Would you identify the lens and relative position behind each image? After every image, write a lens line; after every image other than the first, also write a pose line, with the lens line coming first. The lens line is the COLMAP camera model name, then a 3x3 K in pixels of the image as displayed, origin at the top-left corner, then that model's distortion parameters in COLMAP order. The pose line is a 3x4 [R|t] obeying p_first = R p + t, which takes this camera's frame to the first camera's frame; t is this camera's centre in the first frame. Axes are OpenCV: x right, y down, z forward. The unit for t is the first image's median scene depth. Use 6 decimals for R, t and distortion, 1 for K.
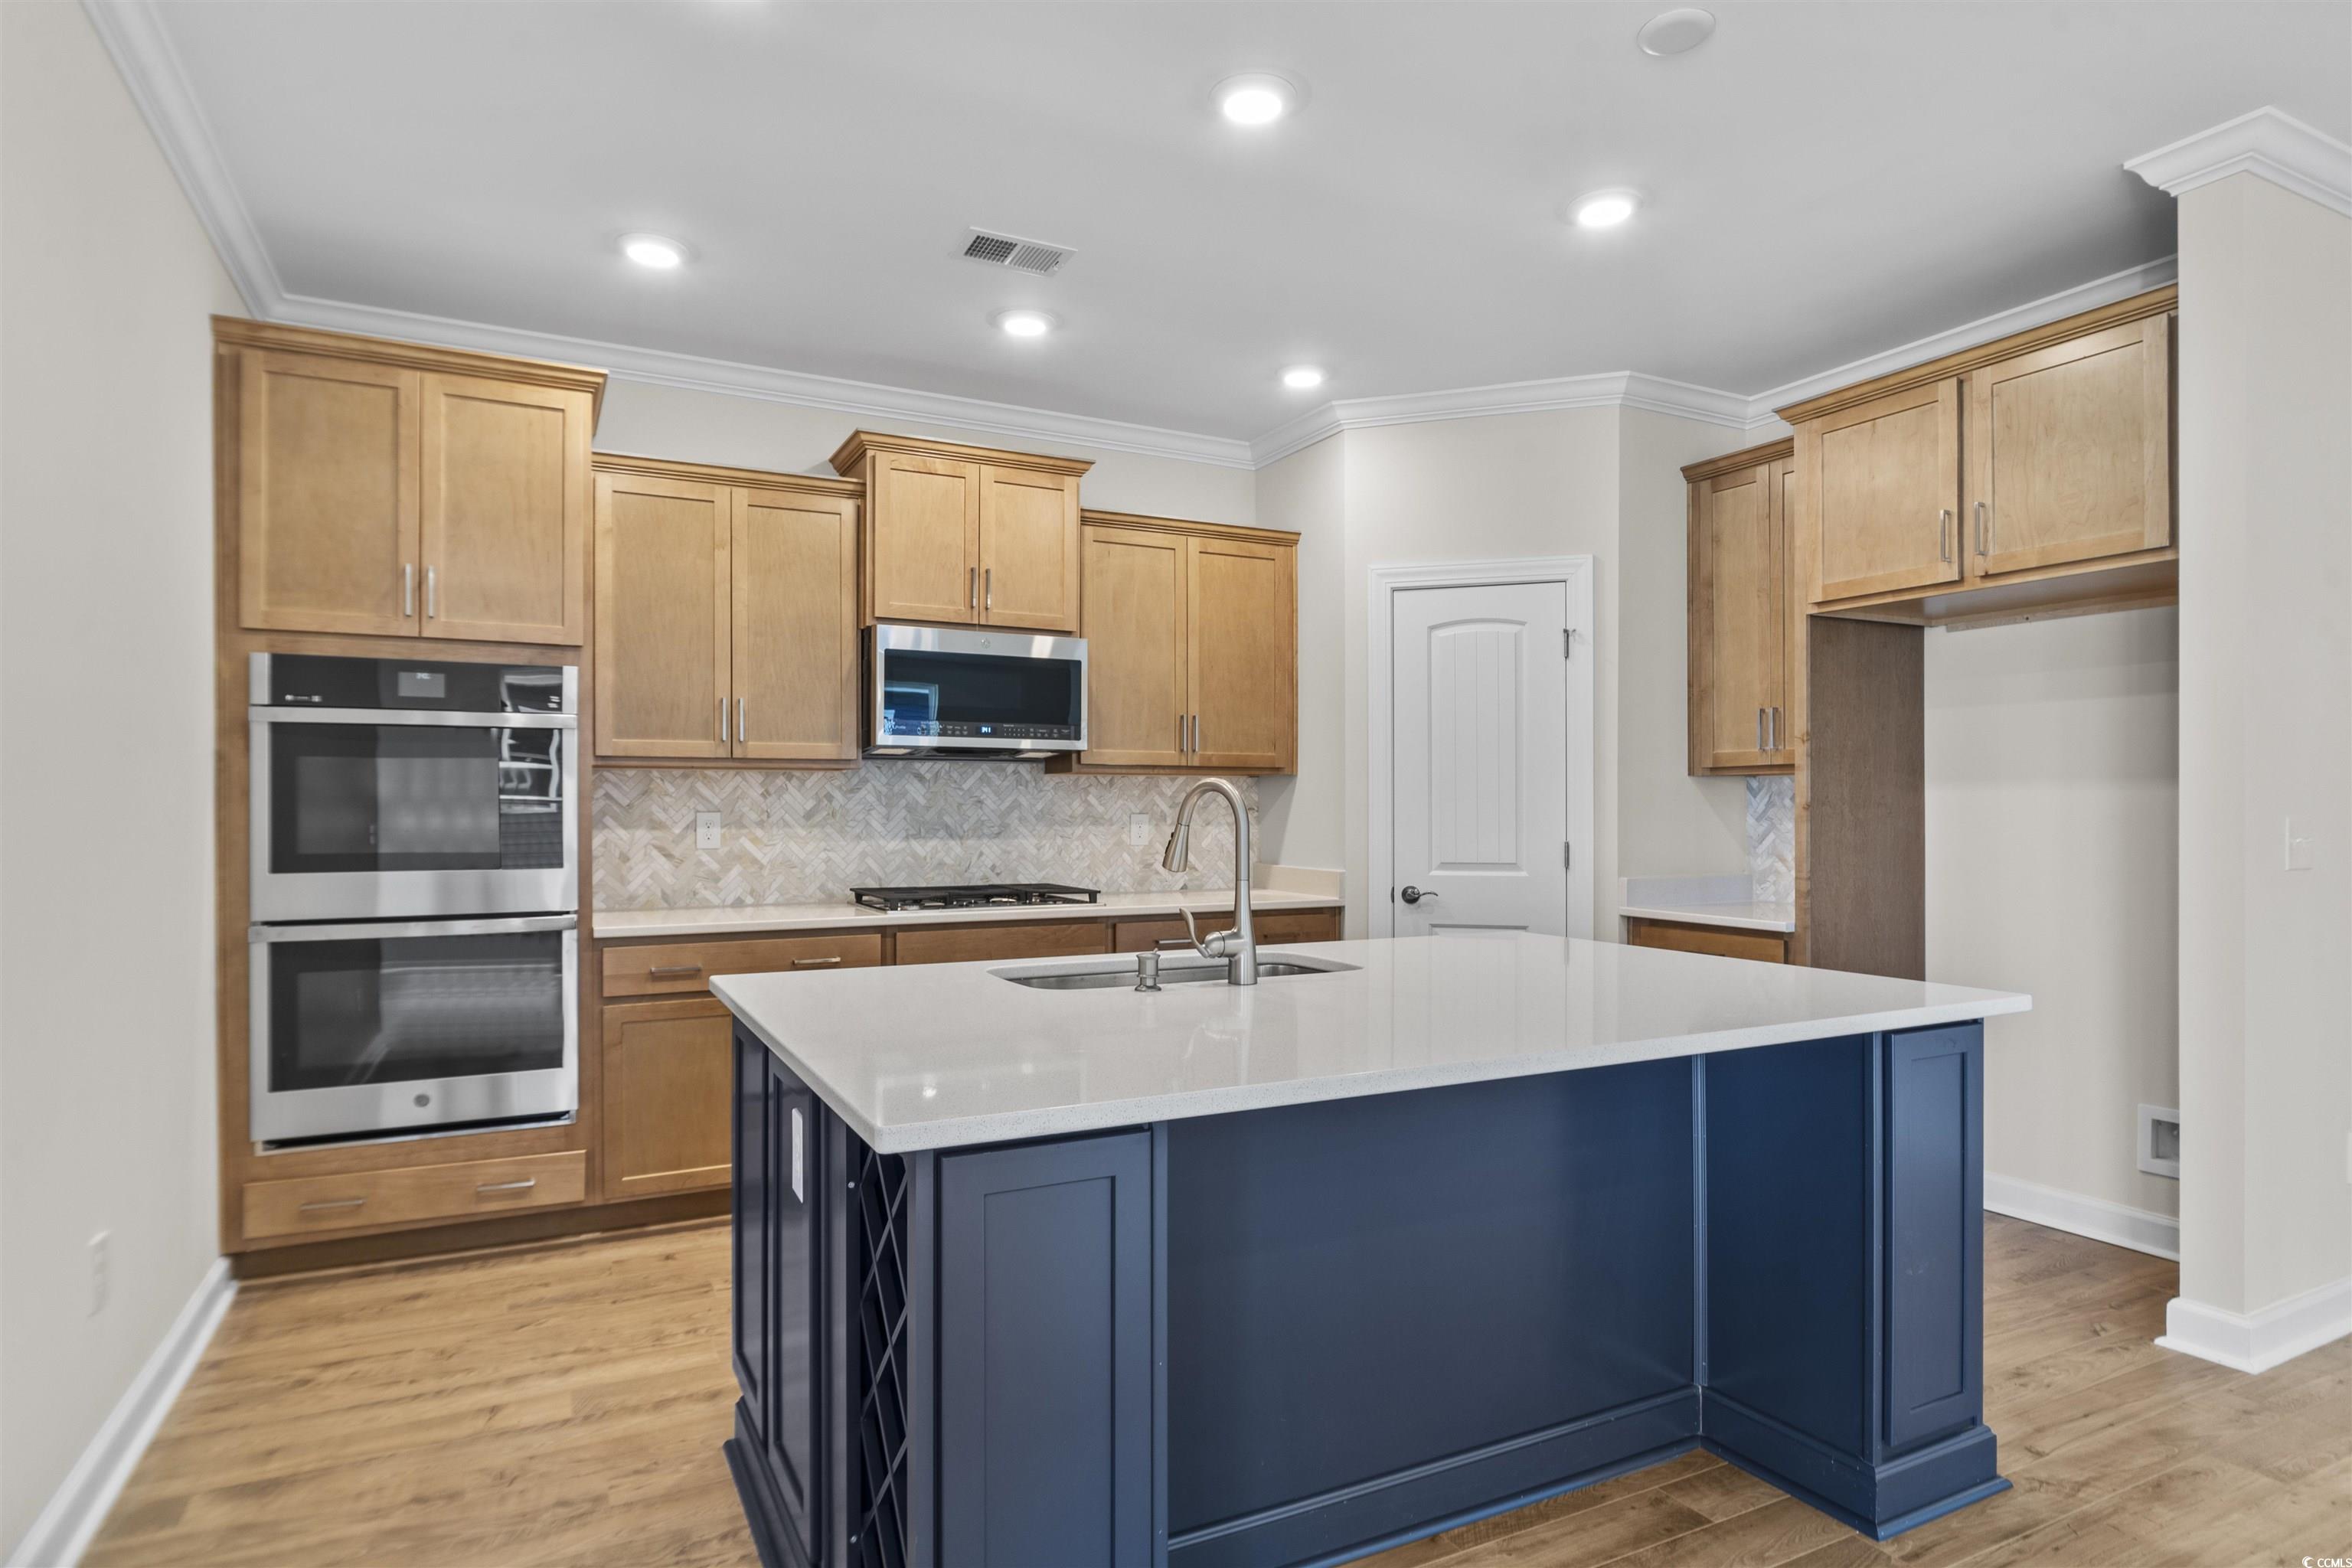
lens RADIAL K [[1285.4, 0, 1180.9], [0, 1285.4, 797.3], [0, 0, 1]] dist [-0.003674, 0.000524]
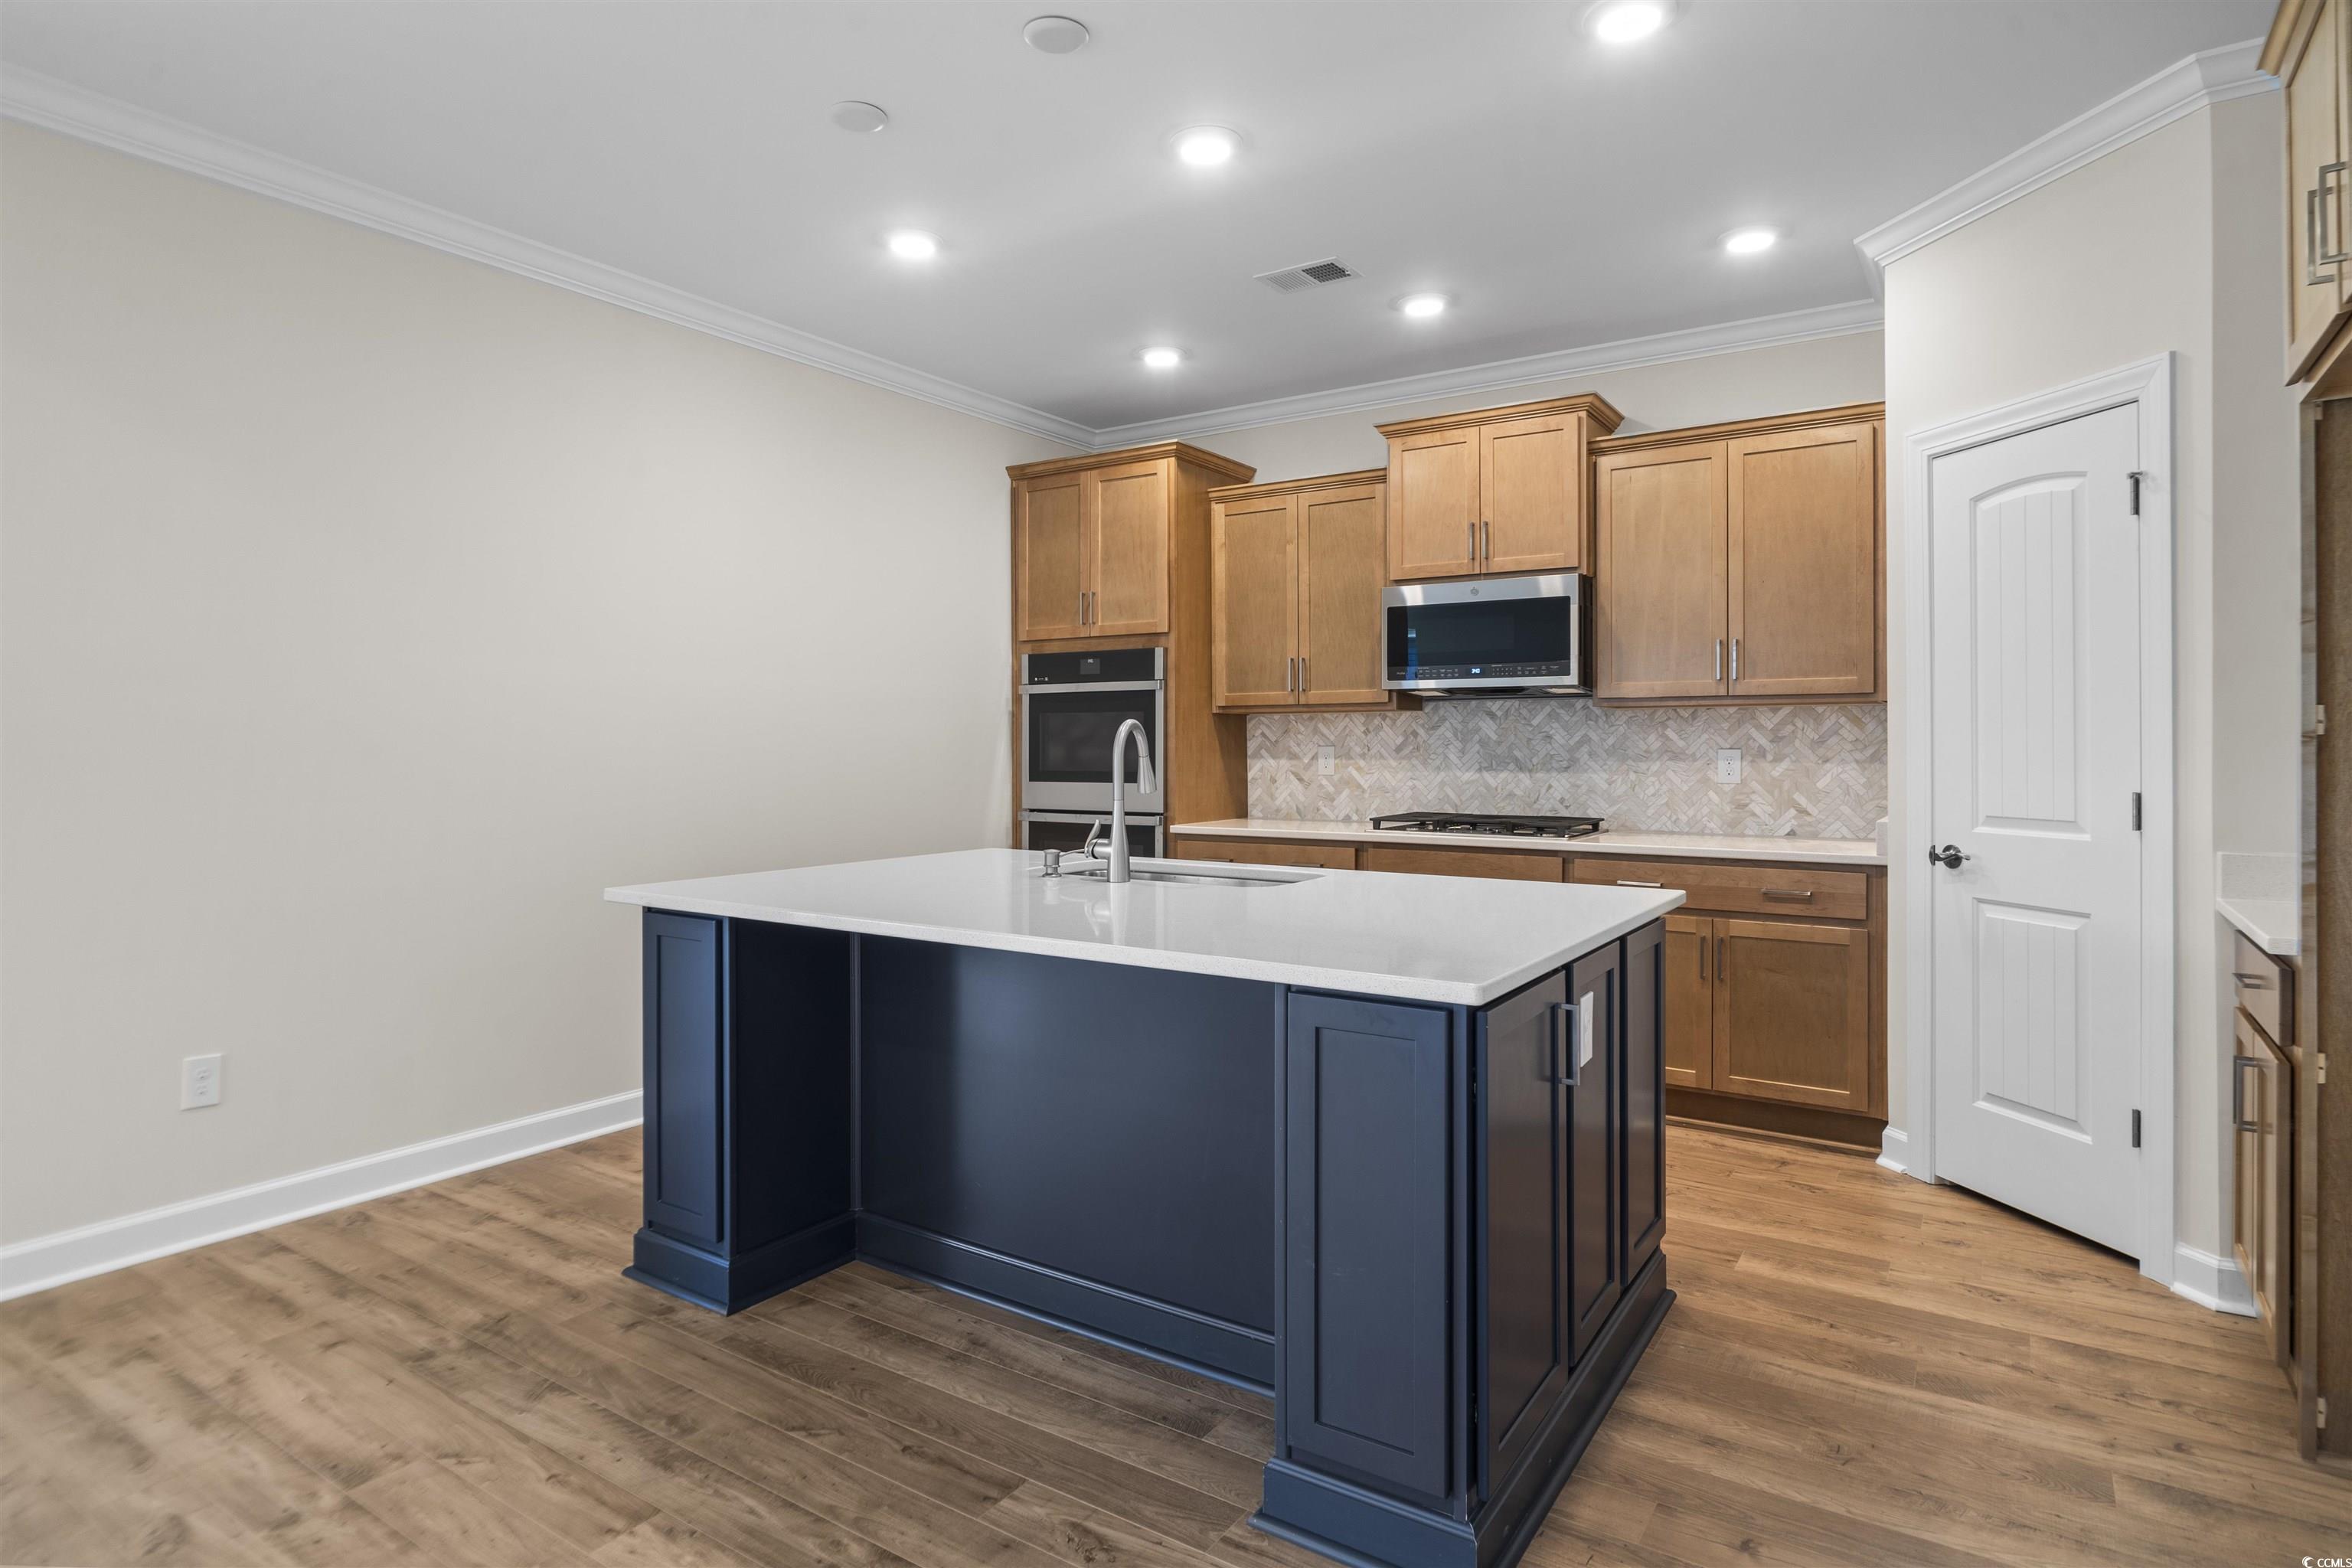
lens RADIAL K [[1285.4, 0, 1172.8], [0, 1285.4, 737.0], [0, 0, 1]] dist [-0.003674, 0.000524]
pose [[0.475951, -0.005580, -0.879454, 0.676518], [0.008438, 0.999963, -0.001777, 0.003087], [0.879431, -0.006575, 0.475980, 0.255776]]
